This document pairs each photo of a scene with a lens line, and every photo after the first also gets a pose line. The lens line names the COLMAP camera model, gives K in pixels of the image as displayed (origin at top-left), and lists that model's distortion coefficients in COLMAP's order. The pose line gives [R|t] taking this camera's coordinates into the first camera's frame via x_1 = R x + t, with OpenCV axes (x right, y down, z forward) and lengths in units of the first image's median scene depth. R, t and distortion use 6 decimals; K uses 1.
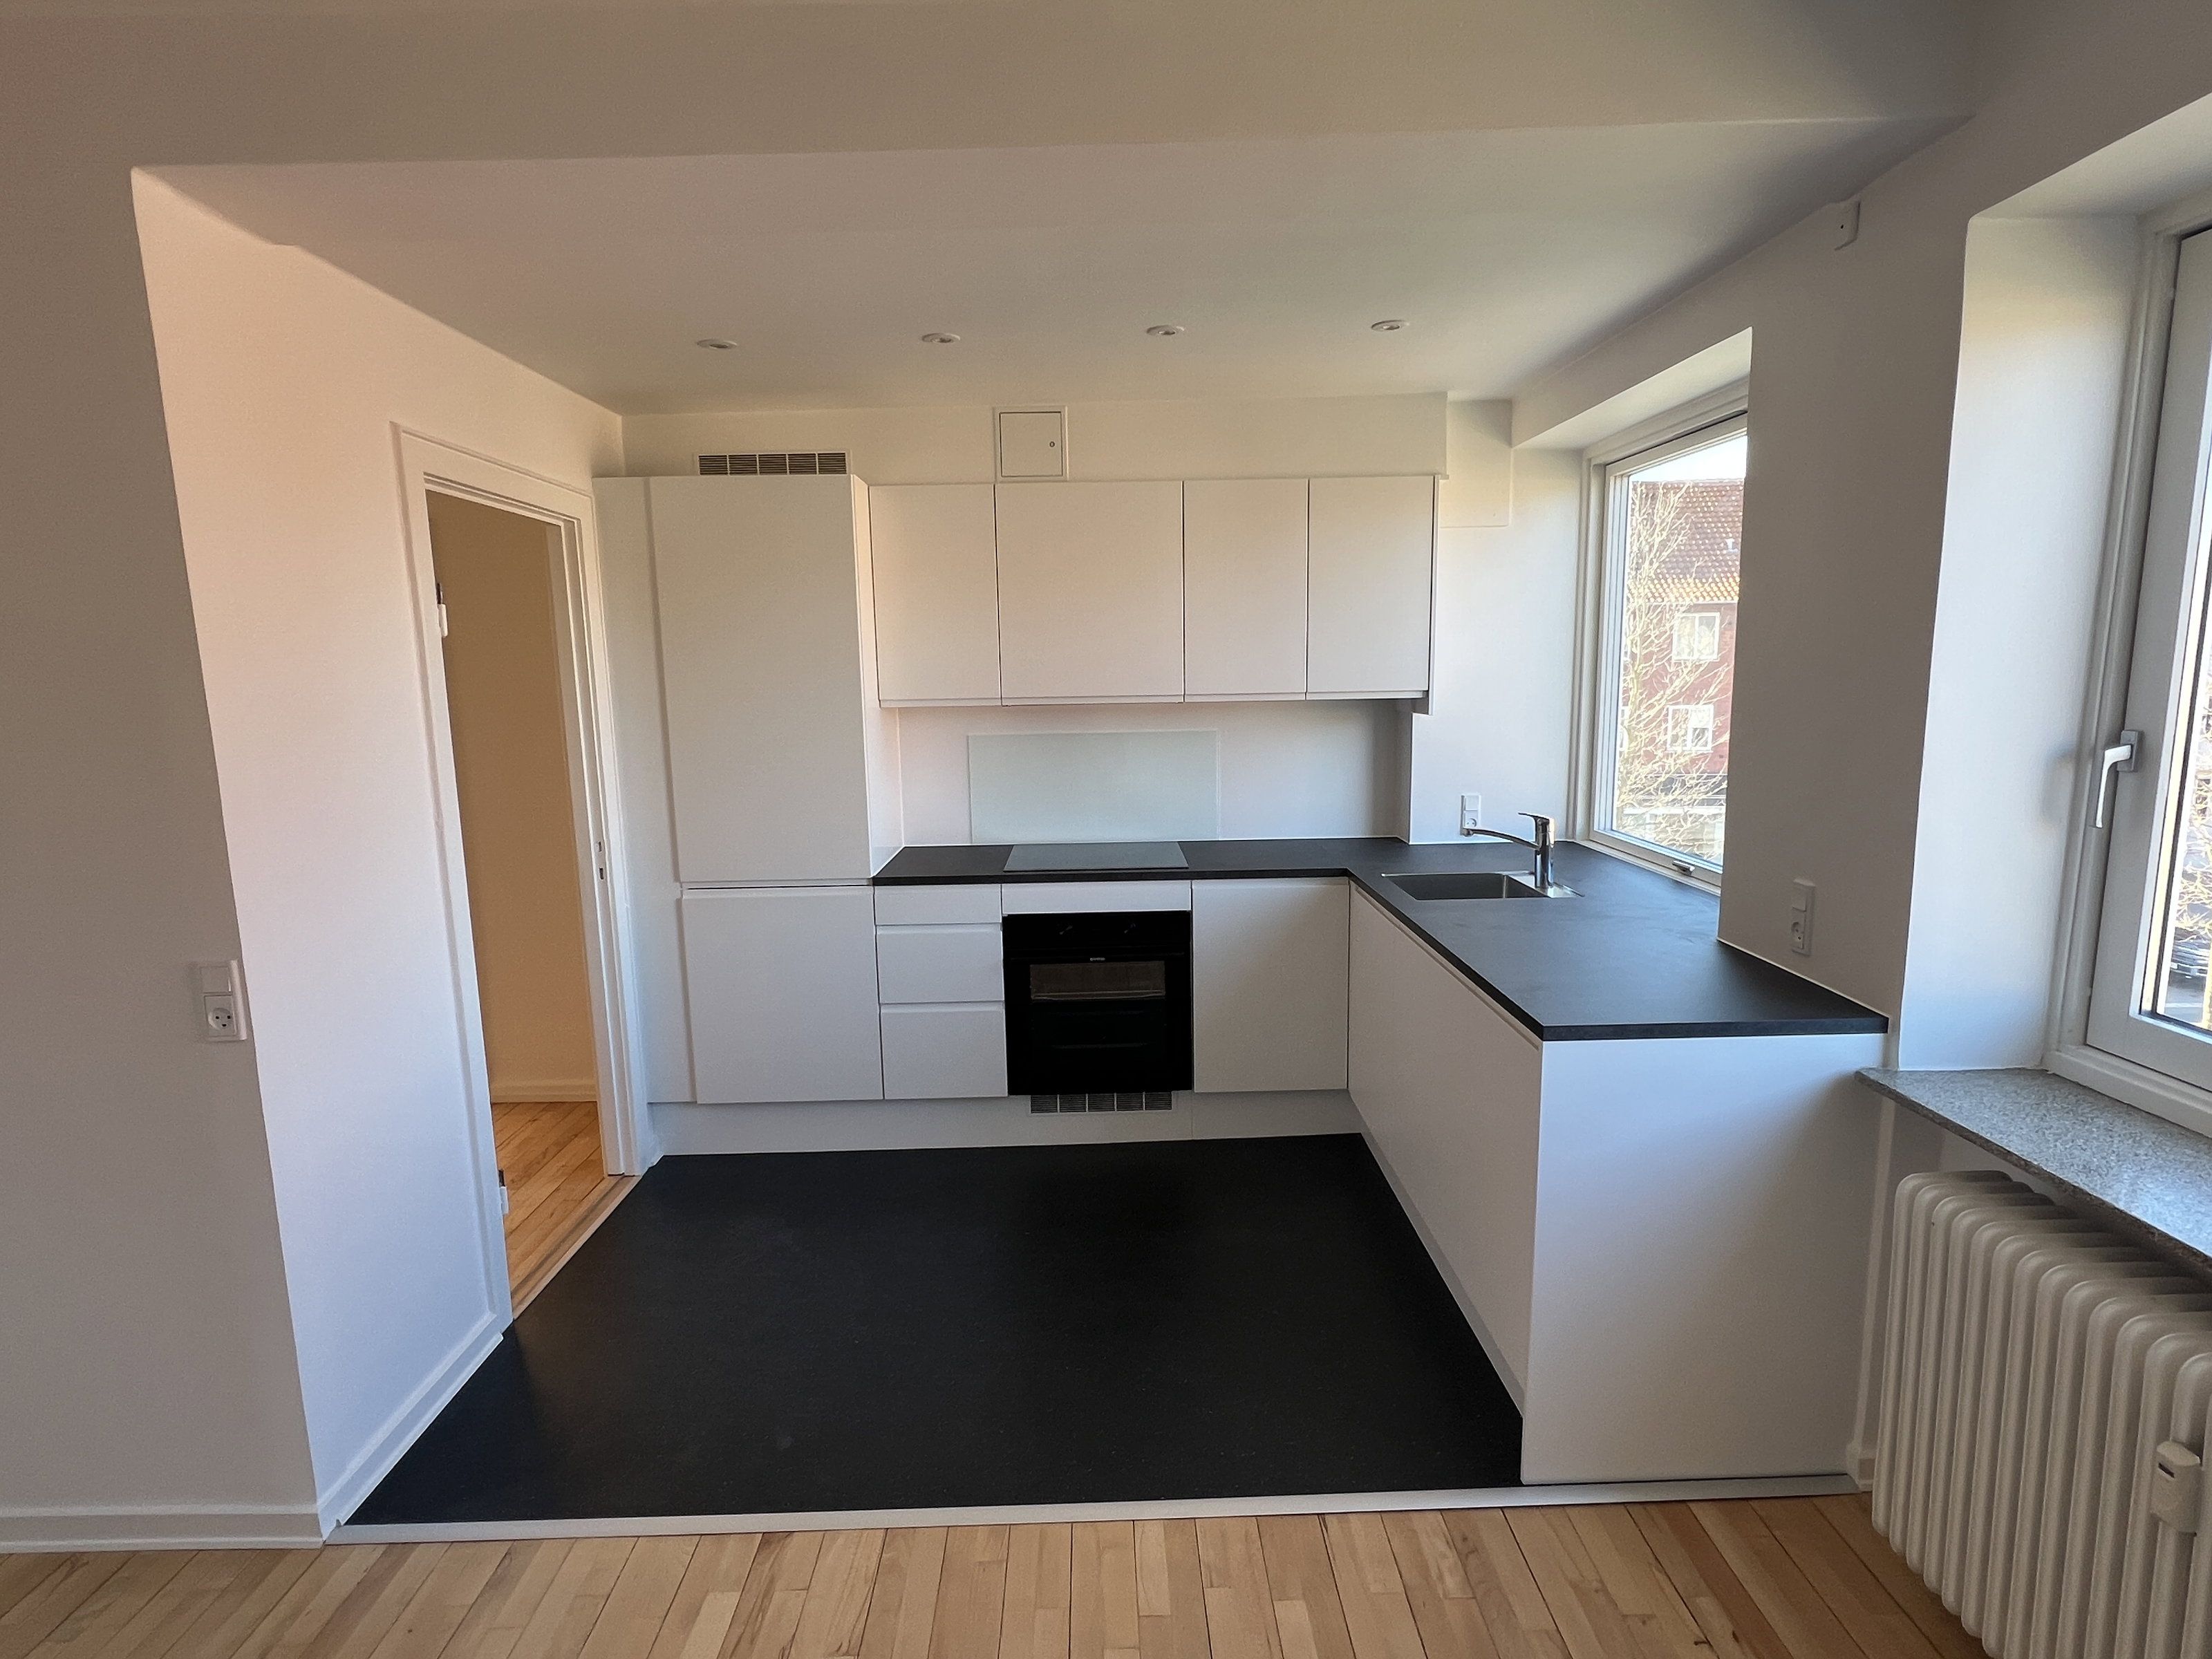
lens RADIAL K [[1142.9, 0, 1106.0], [0, 1142.9, 829.5], [0, 0, 1]] dist [-0.002602, -0.000745]
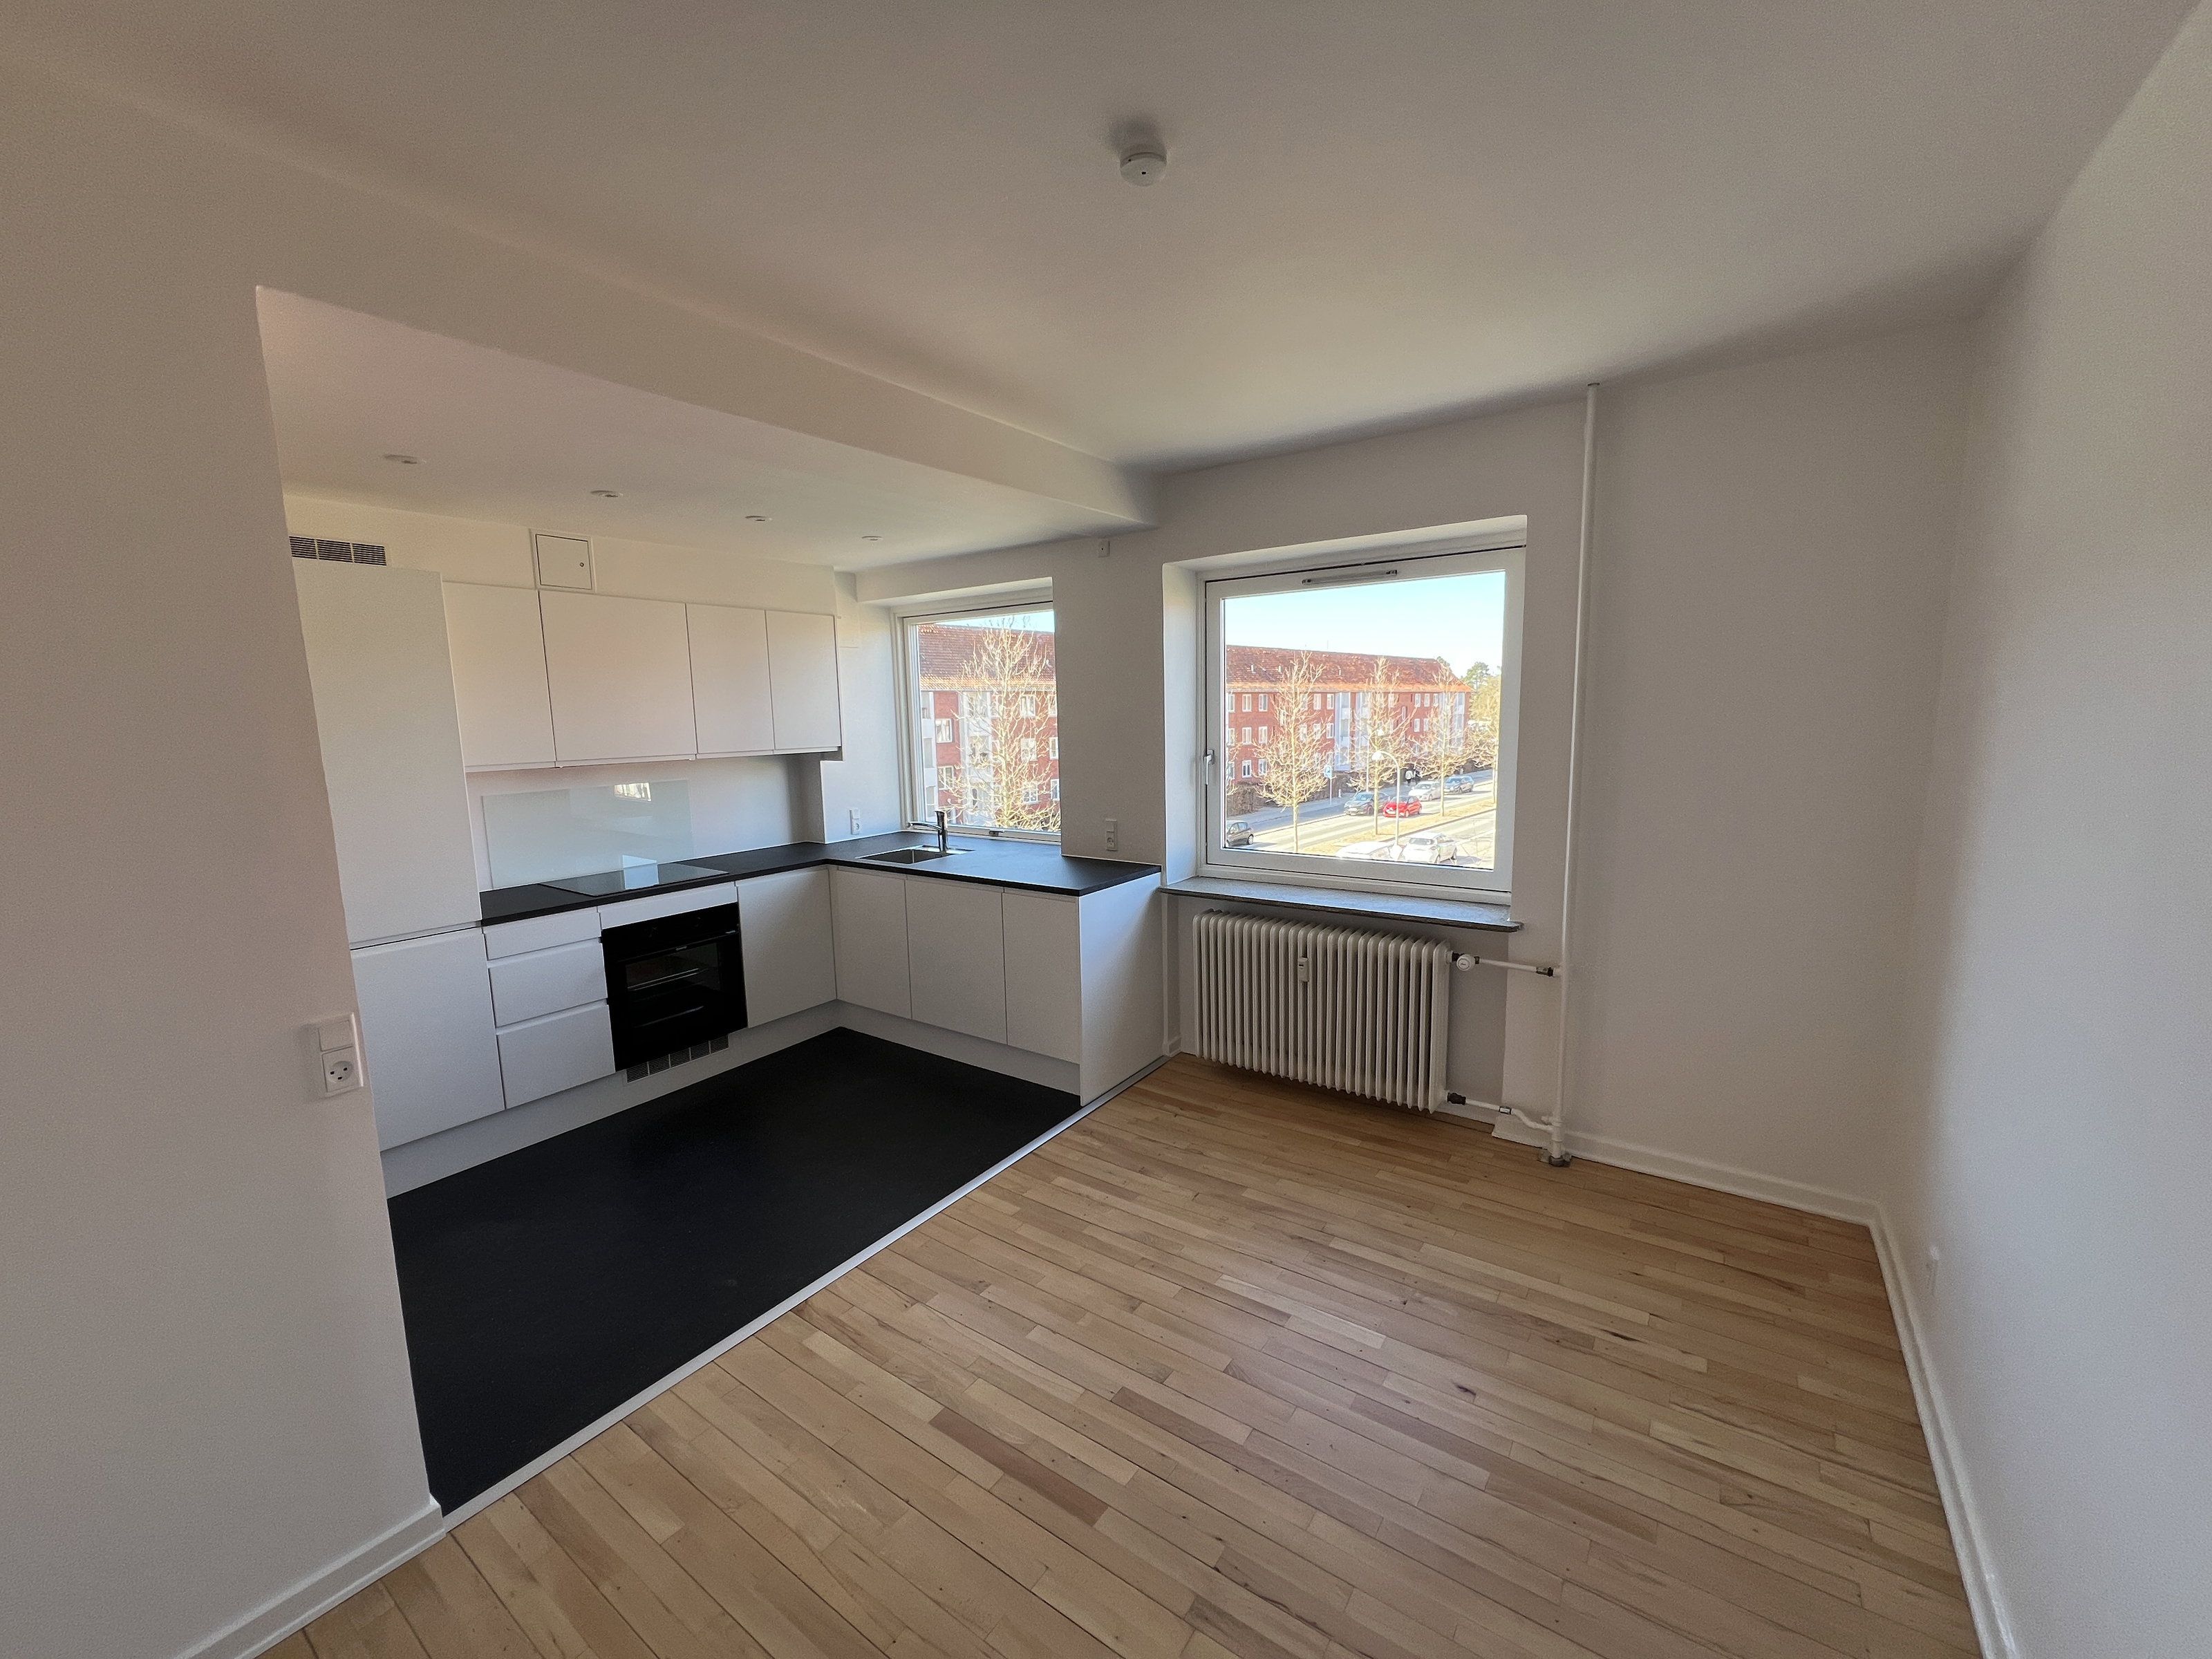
lens RADIAL K [[883.0, 0, 1106.0], [0, 883.0, 829.5], [0, 0, 1]] dist [-0.006826, 0.000404]
pose [[0.583873, -0.100733, 0.805571, -0.541986], [0.126891, 0.991400, 0.032000, 0.003415], [-0.801867, 0.083536, 0.591634, -0.040135]]
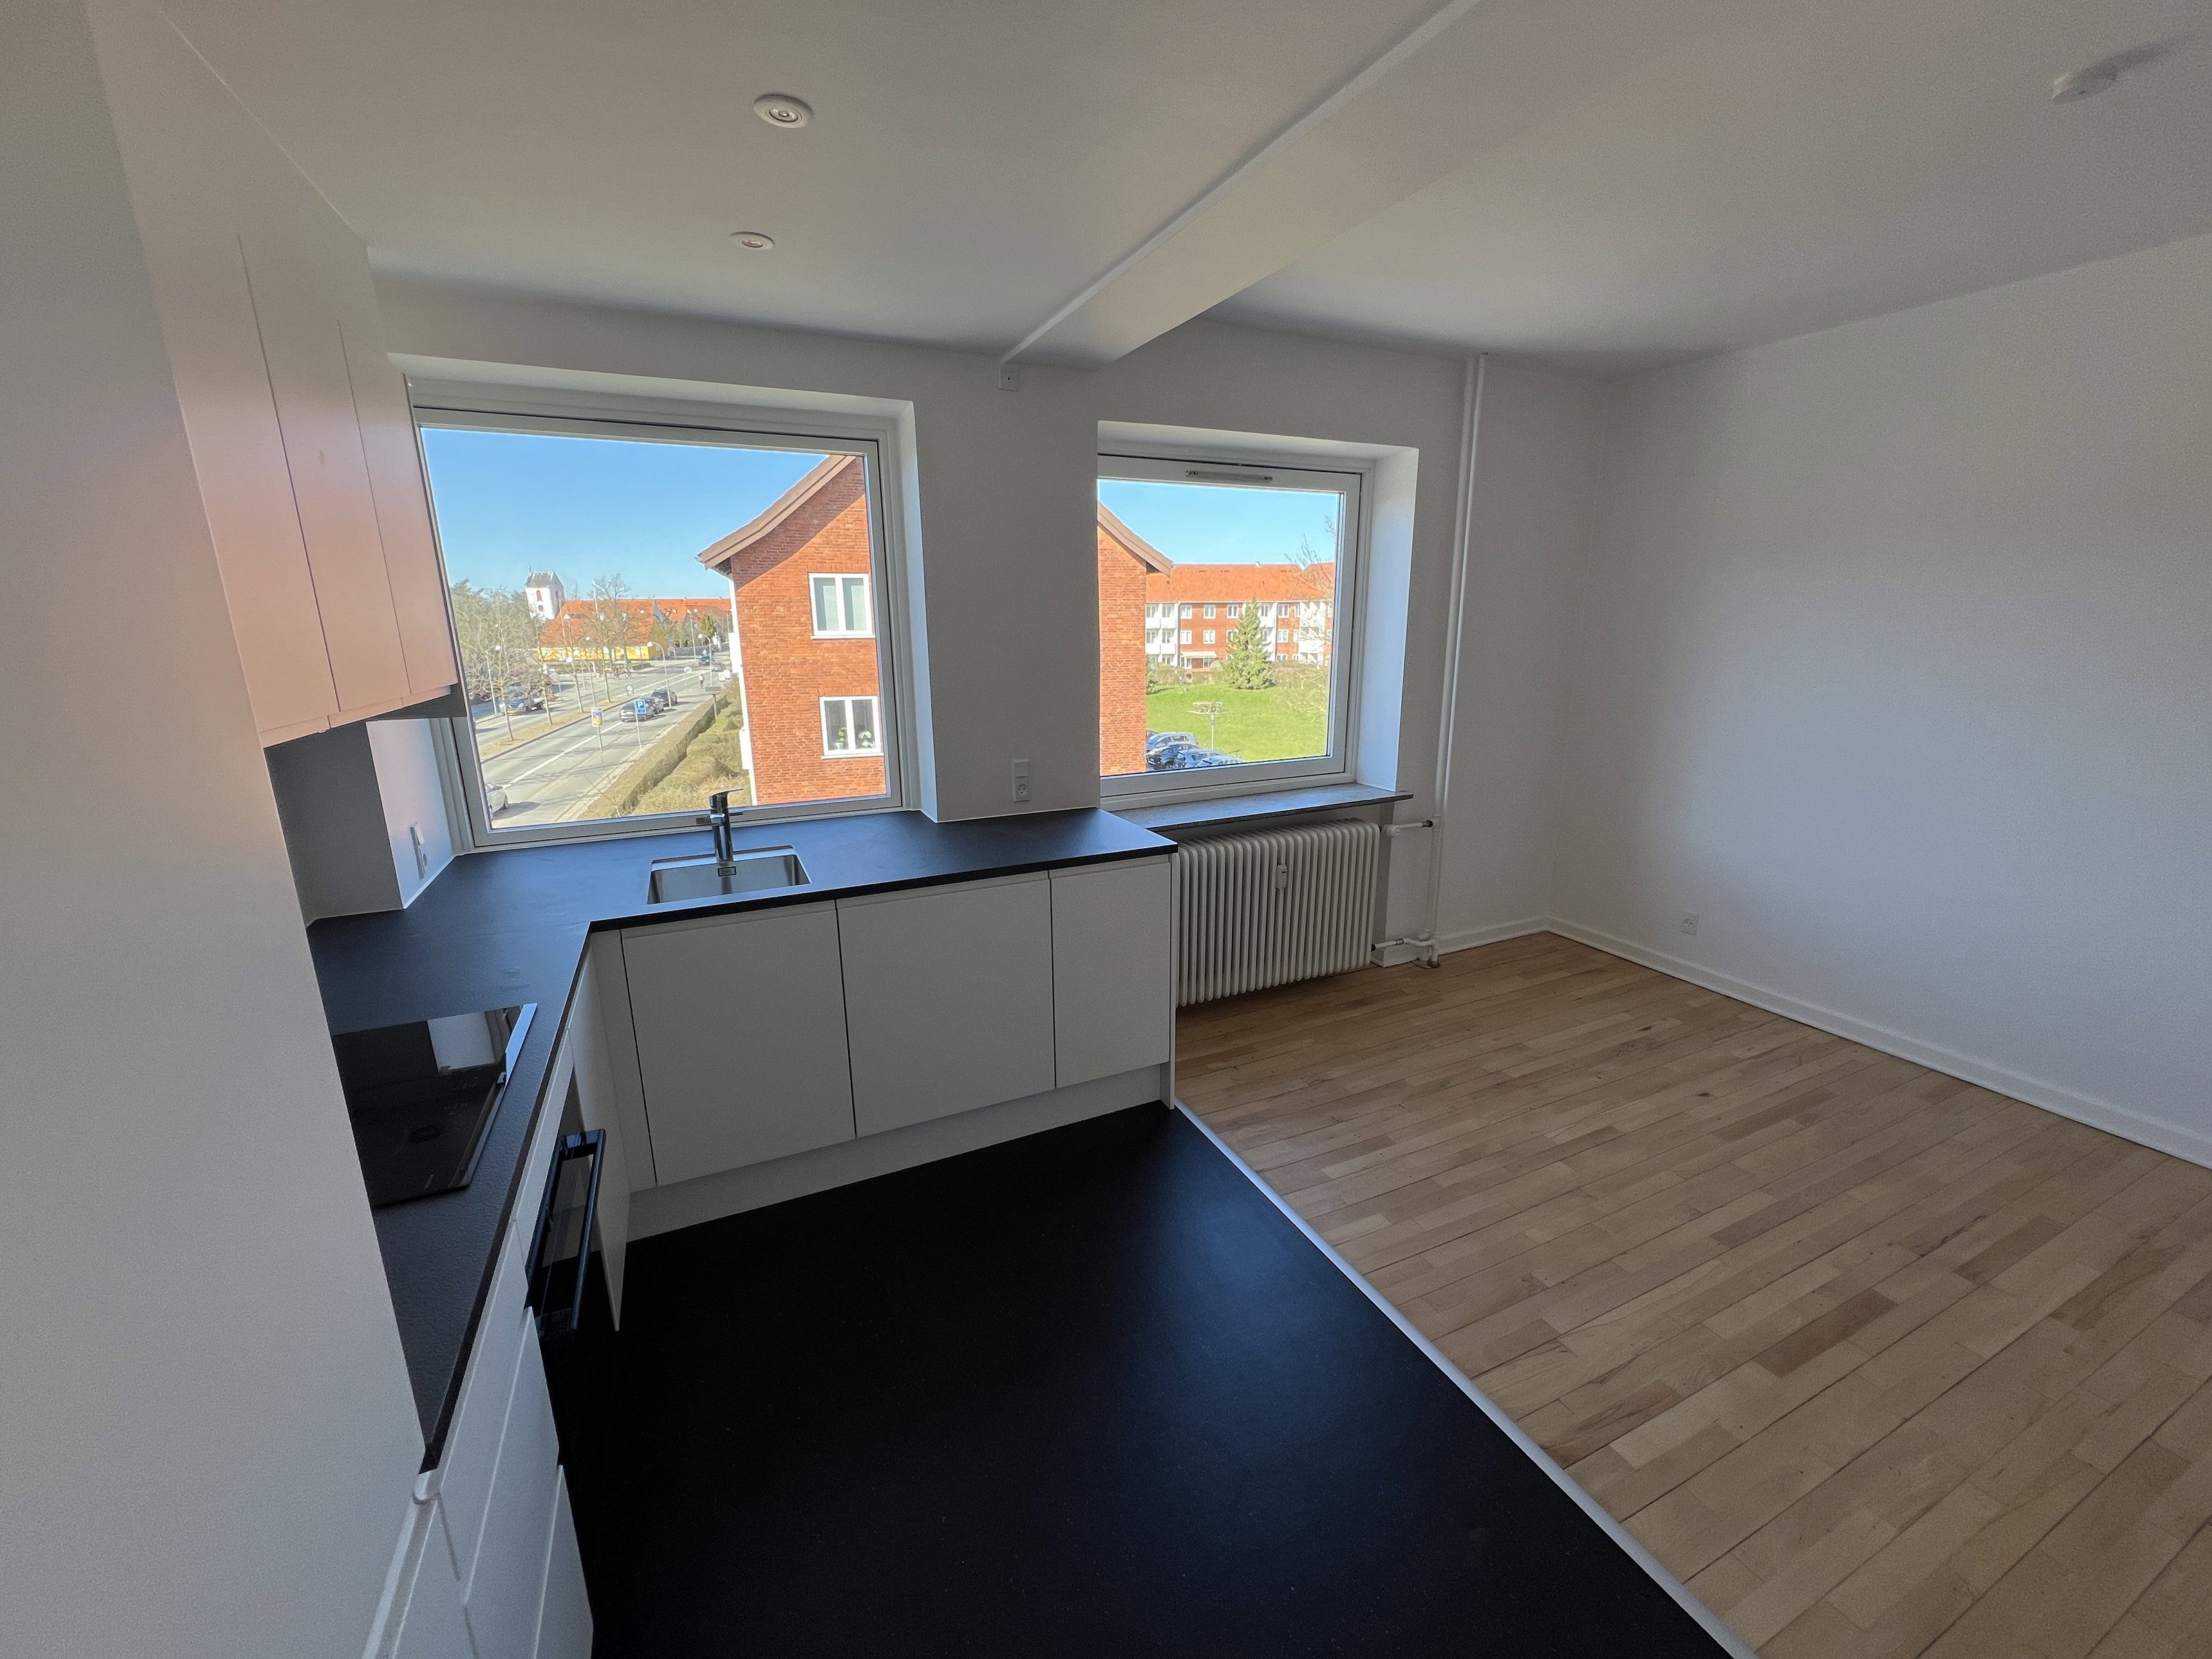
lens RADIAL K [[883.0, 0, 1106.0], [0, 883.0, 829.5], [0, 0, 1]] dist [-0.006826, 0.000404]
pose [[-0.418641, -0.186188, 0.888861, -0.426656], [0.151762, 0.950652, 0.270609, -0.127906], [-0.895381, 0.248183, -0.369726, 0.892220]]
